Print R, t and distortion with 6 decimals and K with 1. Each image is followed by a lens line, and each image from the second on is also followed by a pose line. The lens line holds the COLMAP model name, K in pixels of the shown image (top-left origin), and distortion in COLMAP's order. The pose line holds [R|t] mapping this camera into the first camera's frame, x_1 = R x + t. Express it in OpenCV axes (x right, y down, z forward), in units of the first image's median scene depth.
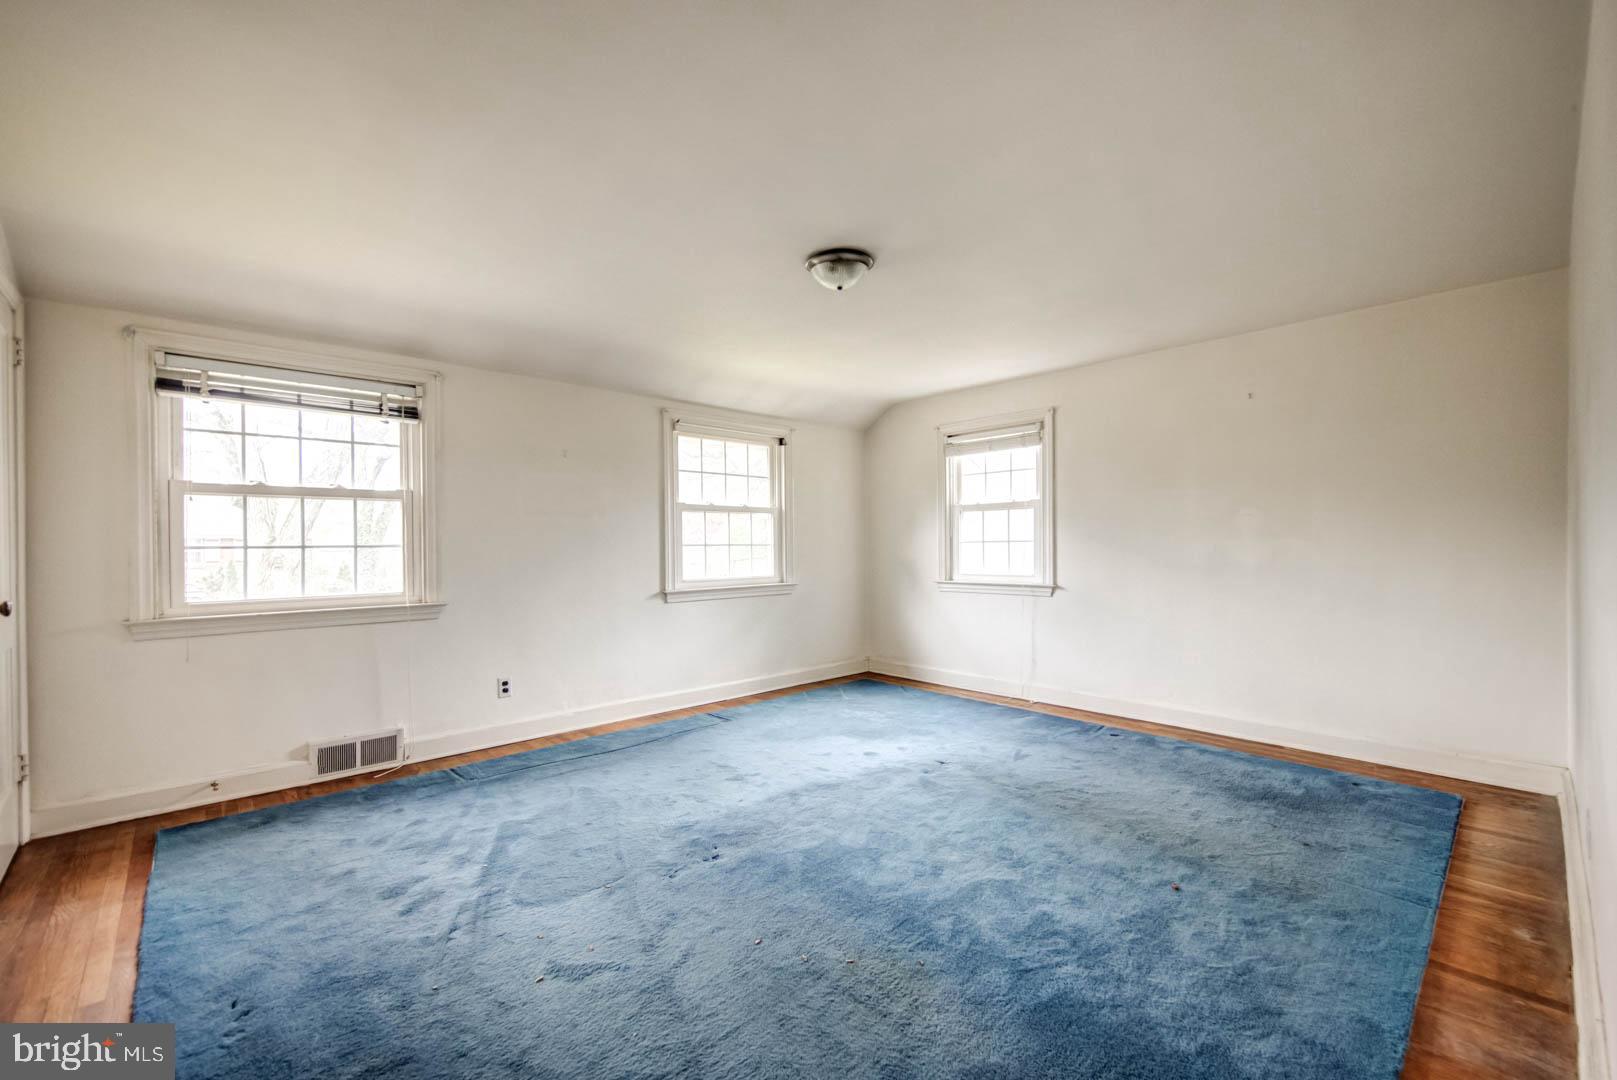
lens RADIAL K [[679.1, 0, 807.2], [0, 679.1, 547.9], [0, 0, 1]] dist [0.011590, -0.007708]
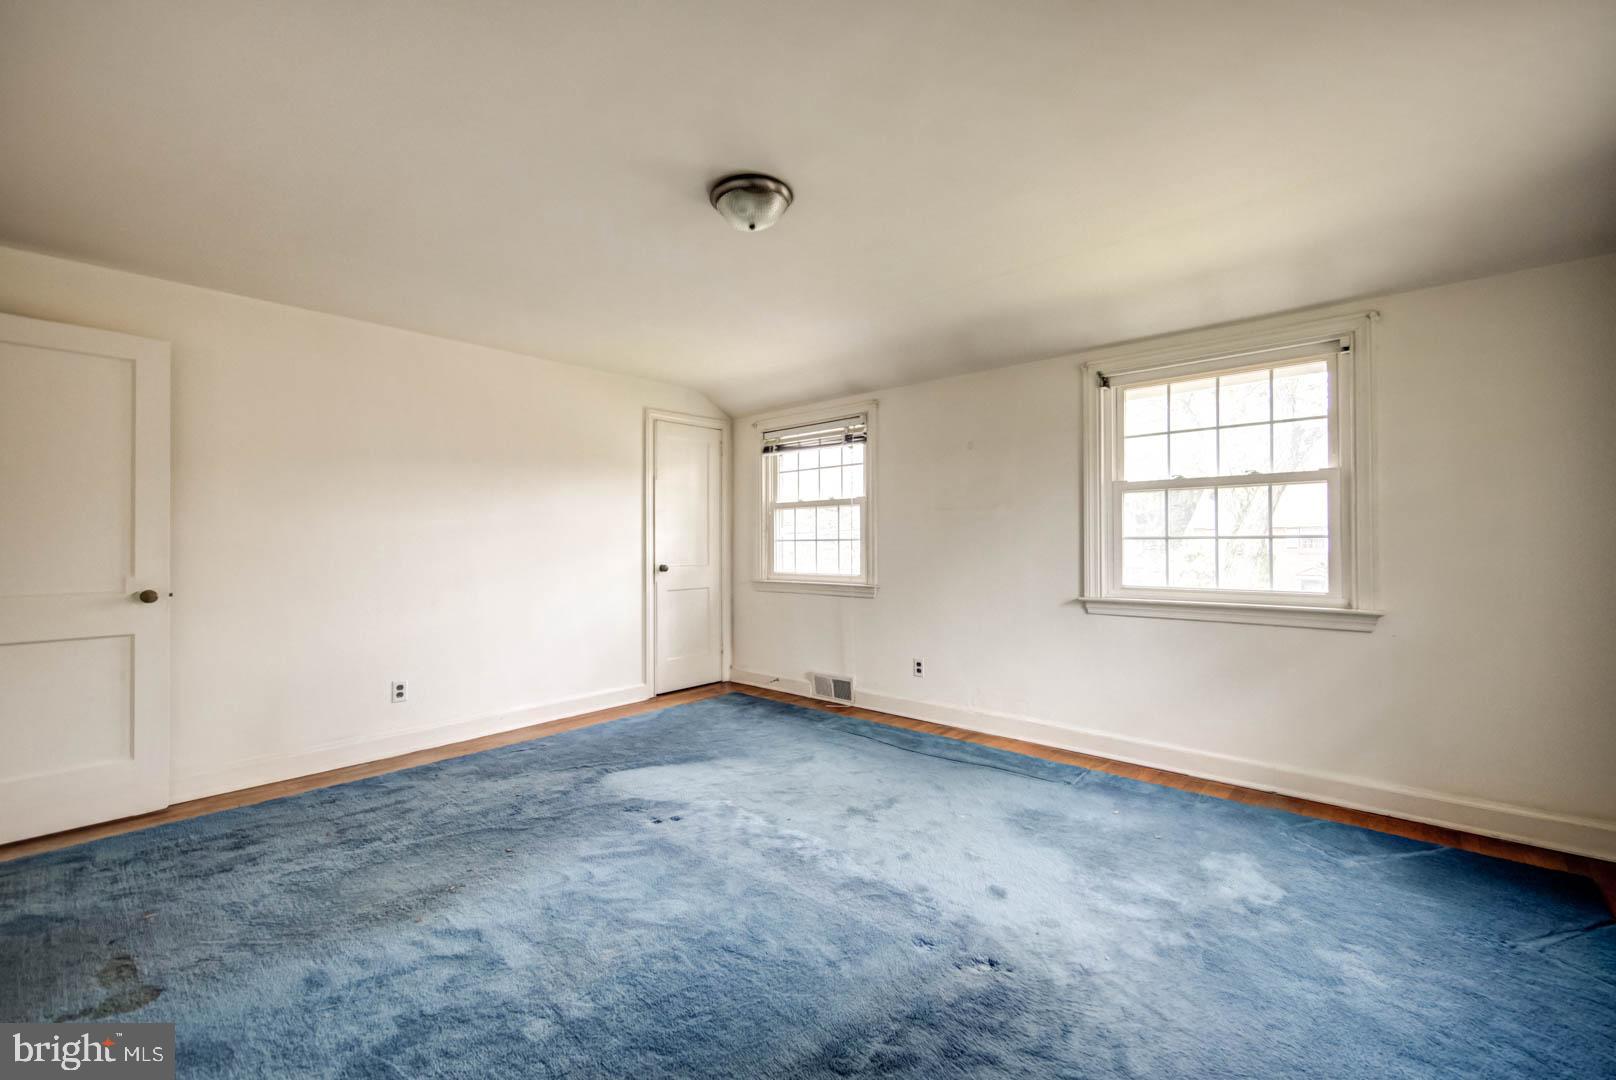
lens RADIAL K [[665.9, 0, 800.1], [0, 665.9, 534.0], [0, 0, 1]] dist [0.011238, -0.006709]
pose [[0.076590, -0.001474, -0.997062, 0.662833], [0.005696, 0.999983, -0.001040, -0.013031], [0.997046, -0.005600, 0.076597, 0.777419]]
